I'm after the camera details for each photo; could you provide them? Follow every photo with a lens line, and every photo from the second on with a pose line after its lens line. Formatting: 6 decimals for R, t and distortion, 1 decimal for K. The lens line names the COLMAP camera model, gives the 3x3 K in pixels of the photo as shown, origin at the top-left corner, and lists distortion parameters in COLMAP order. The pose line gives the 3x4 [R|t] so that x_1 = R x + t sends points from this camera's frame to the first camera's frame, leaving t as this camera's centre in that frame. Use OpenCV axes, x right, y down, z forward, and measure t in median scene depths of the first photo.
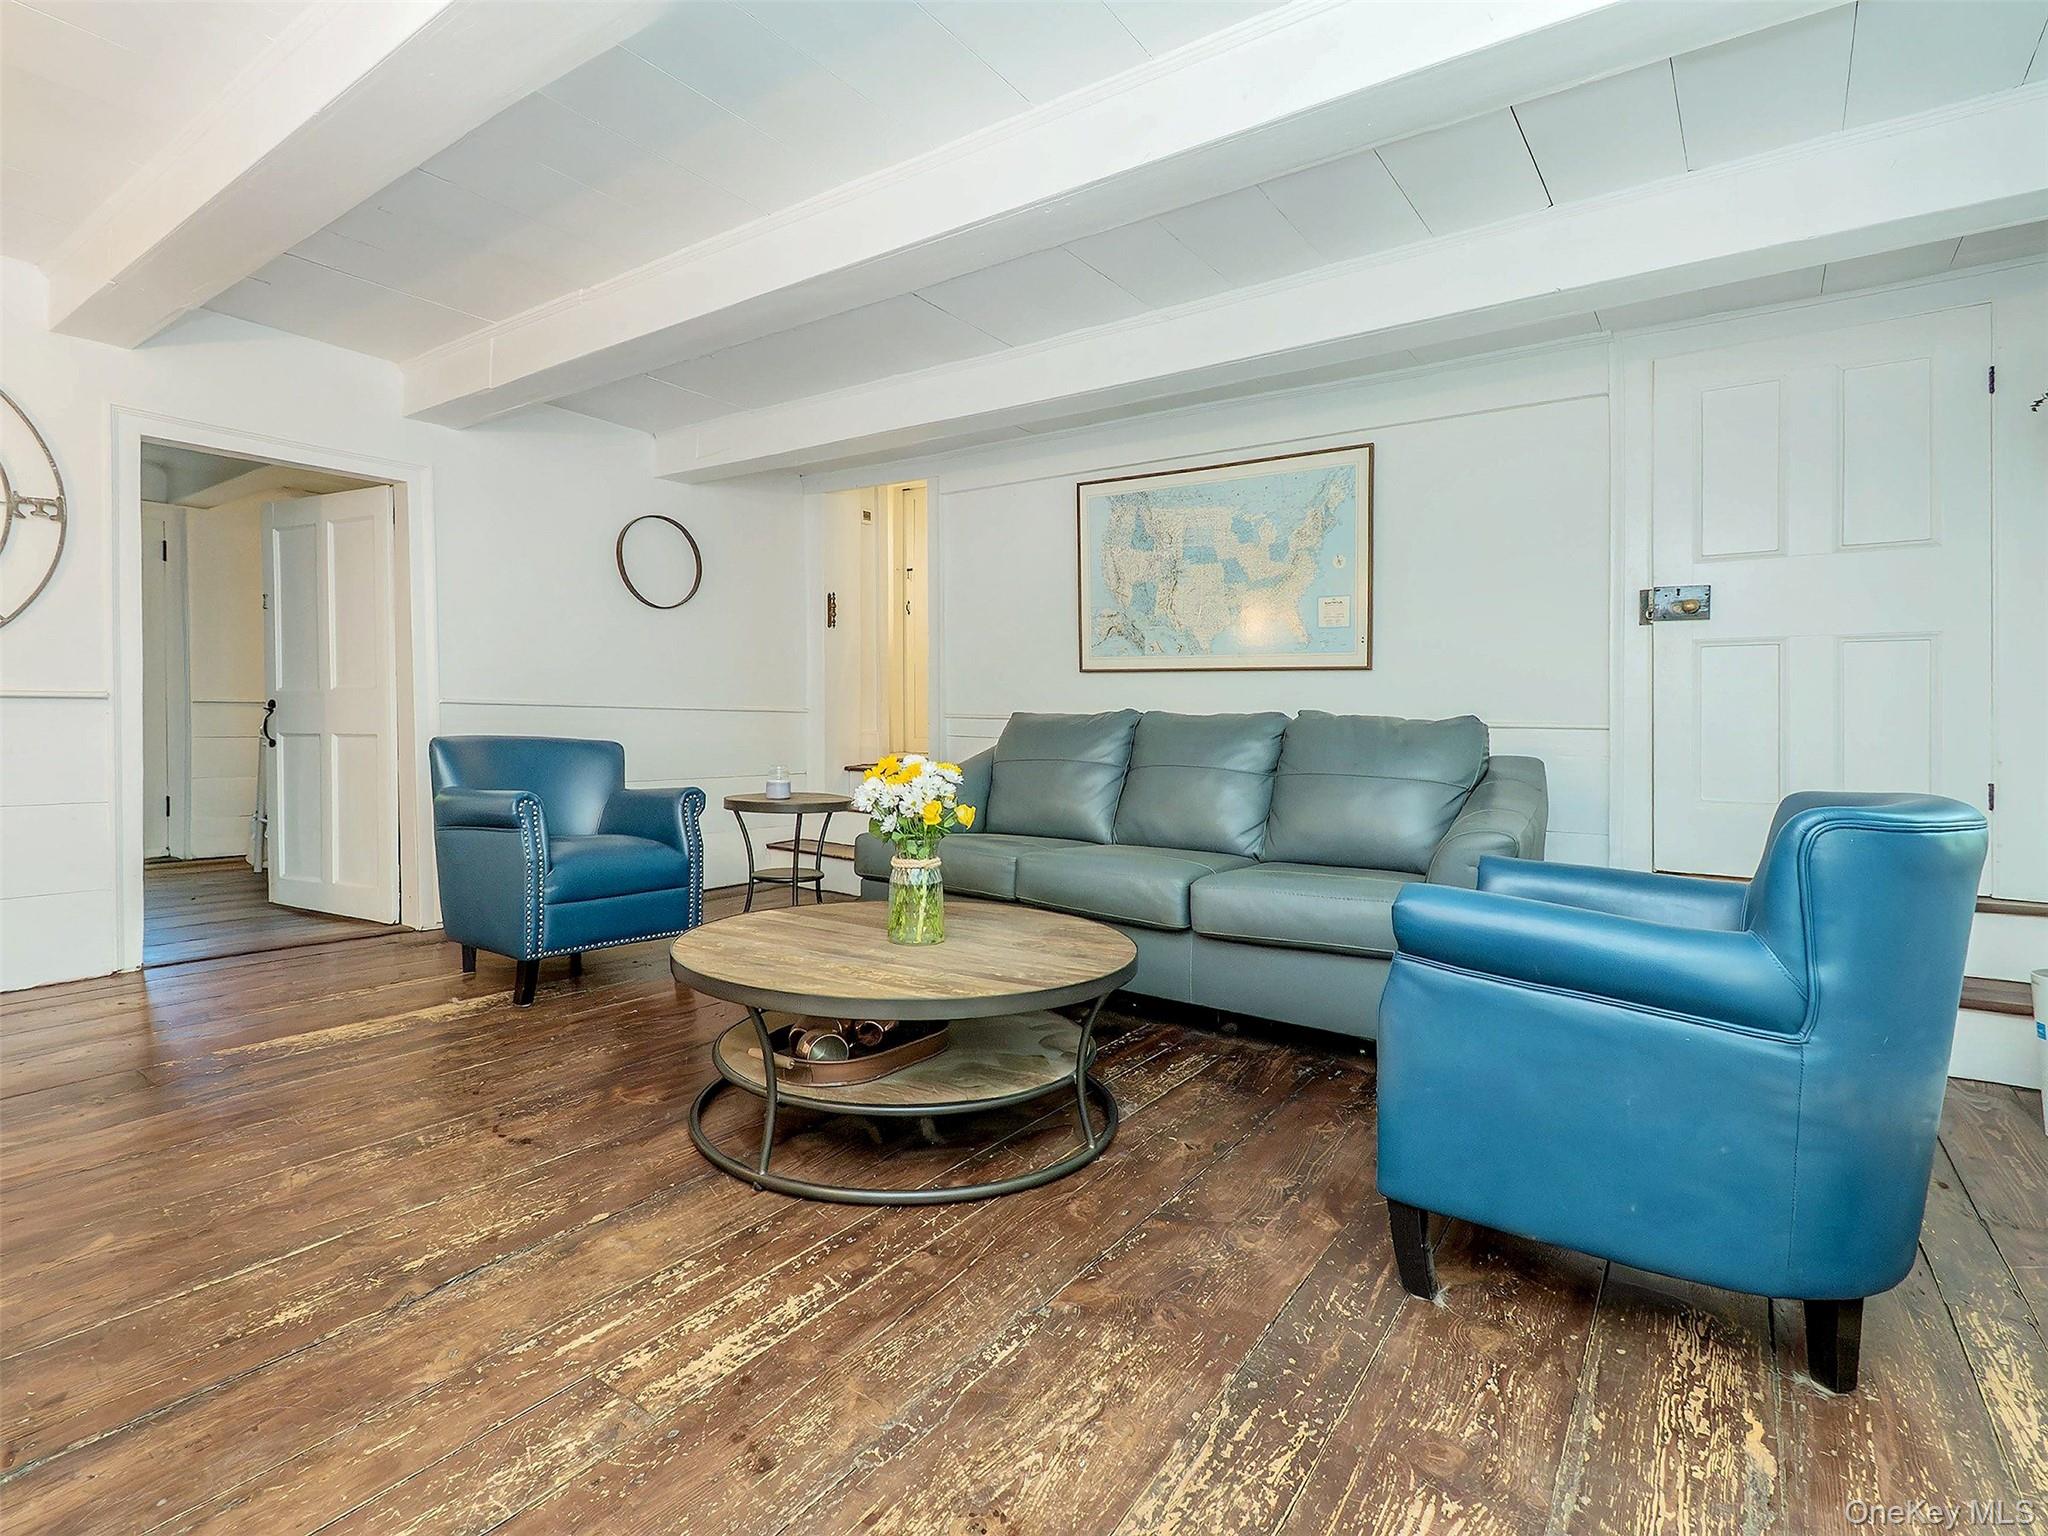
lens RADIAL K [[1018.2, 0, 1024.0], [0, 1018.2, 768.0], [0, 0, 1]] dist [0.010677, 0.000010]
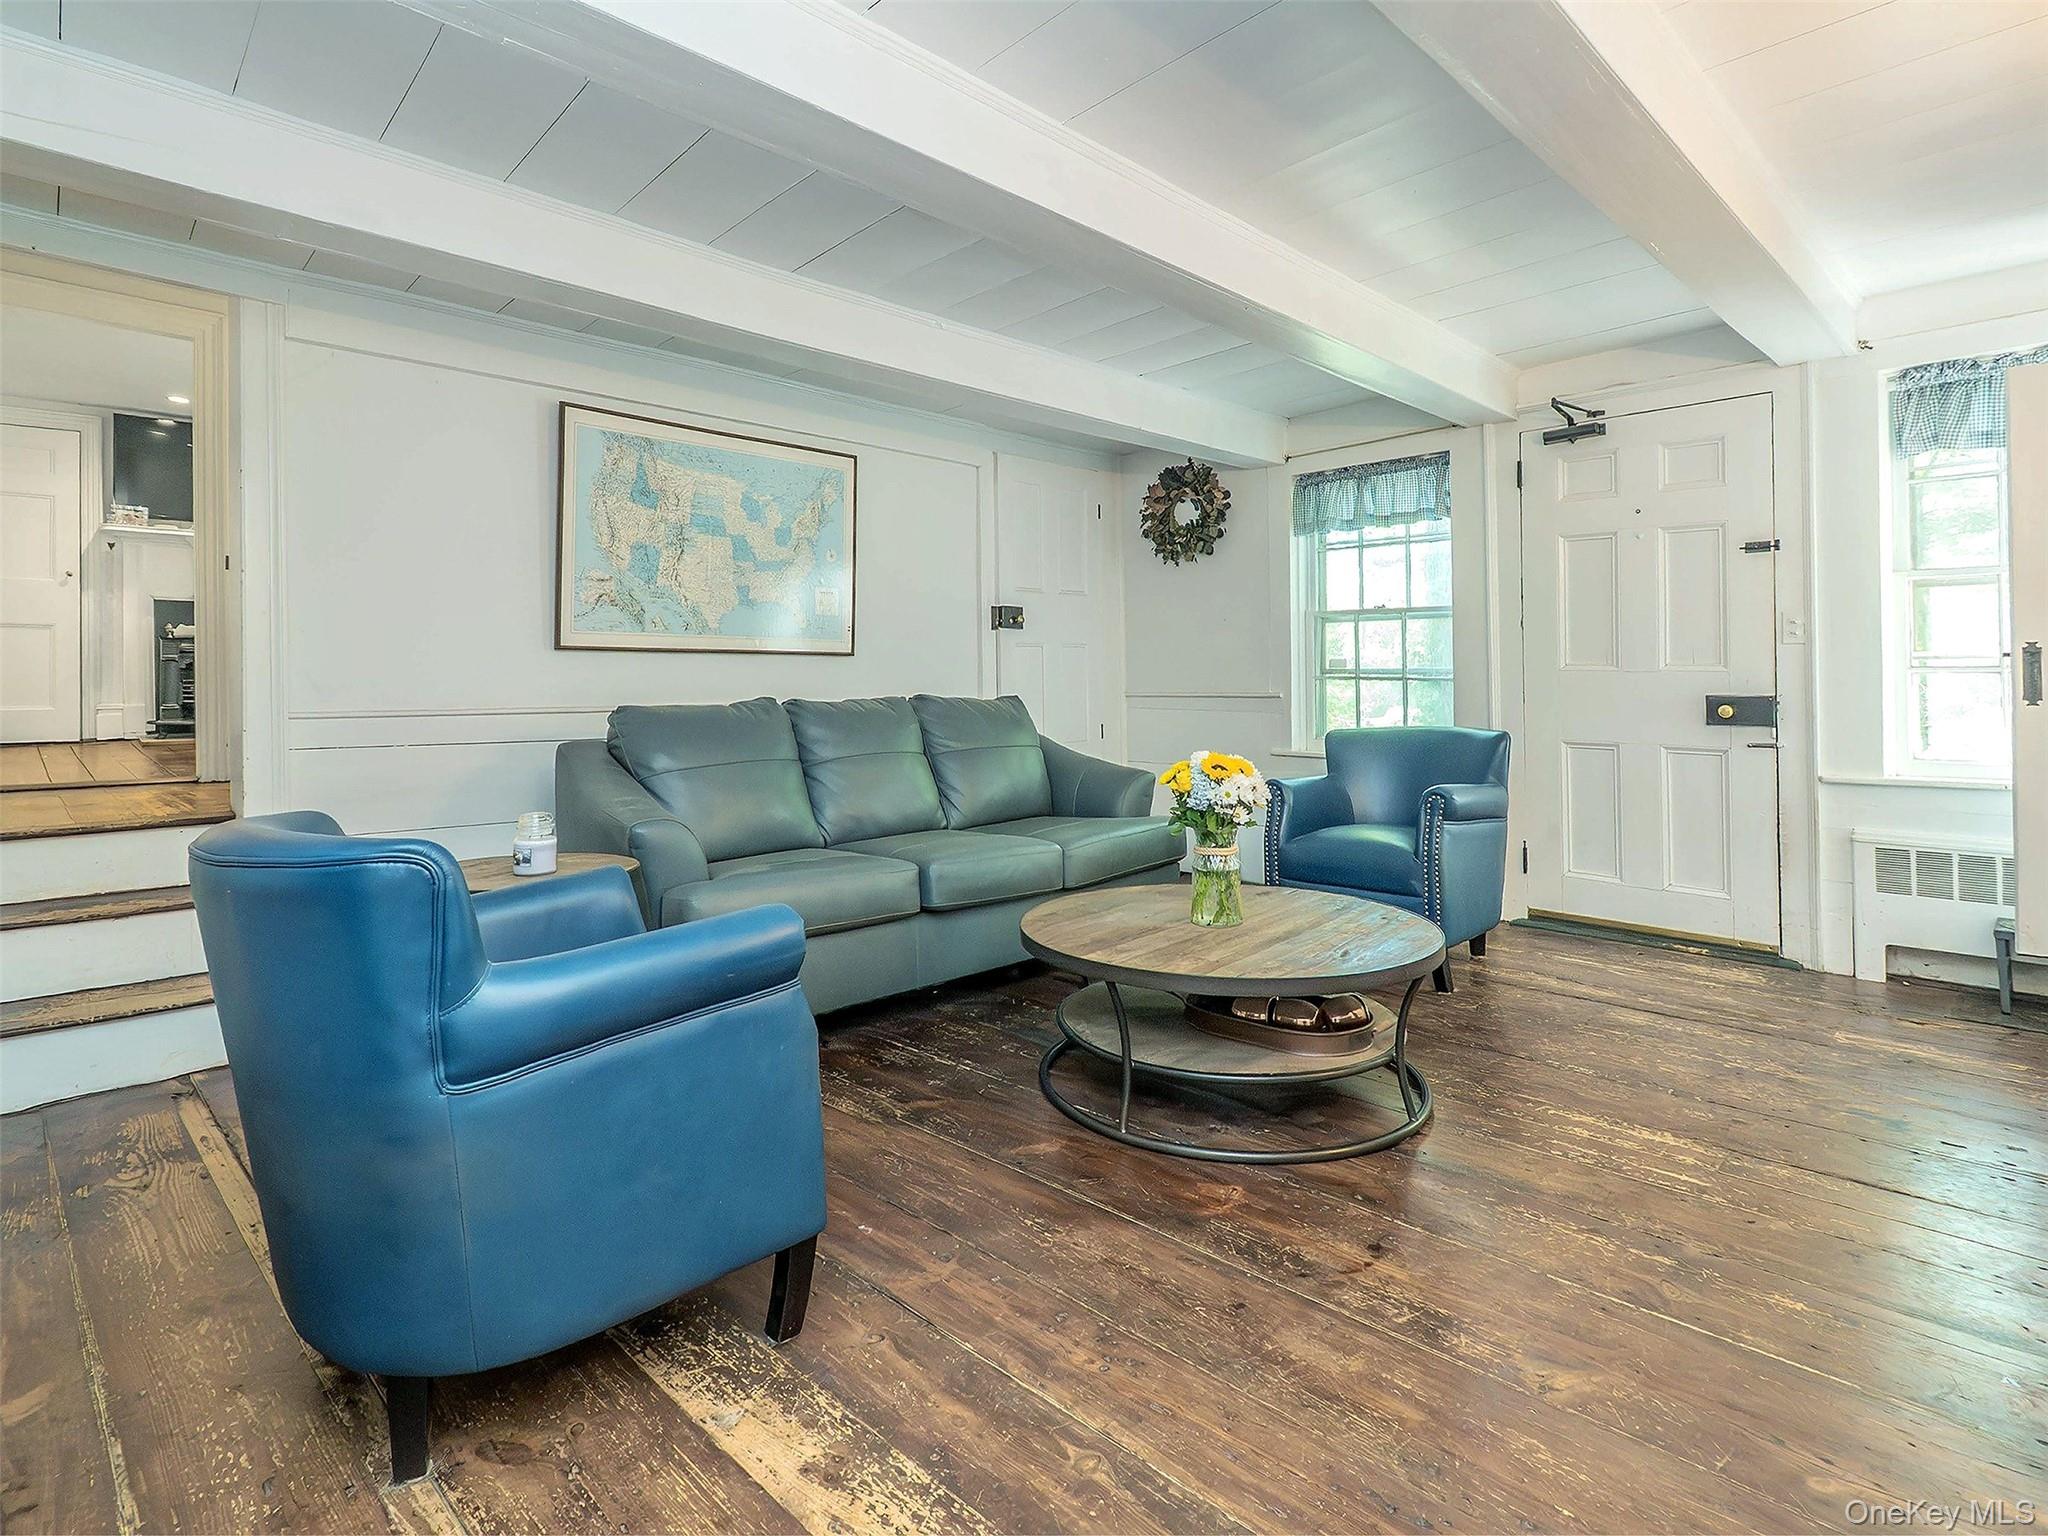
lens RADIAL K [[1053.9, 0, 1027.0], [0, 1053.9, 681.0], [0, 0, 1]] dist [0.012706, -0.000028]
pose [[0.172891, -0.013750, 0.984845, -0.889310], [0.062870, 0.998018, 0.002897, -0.070207], [-0.982932, 0.061416, 0.173413, 0.716386]]
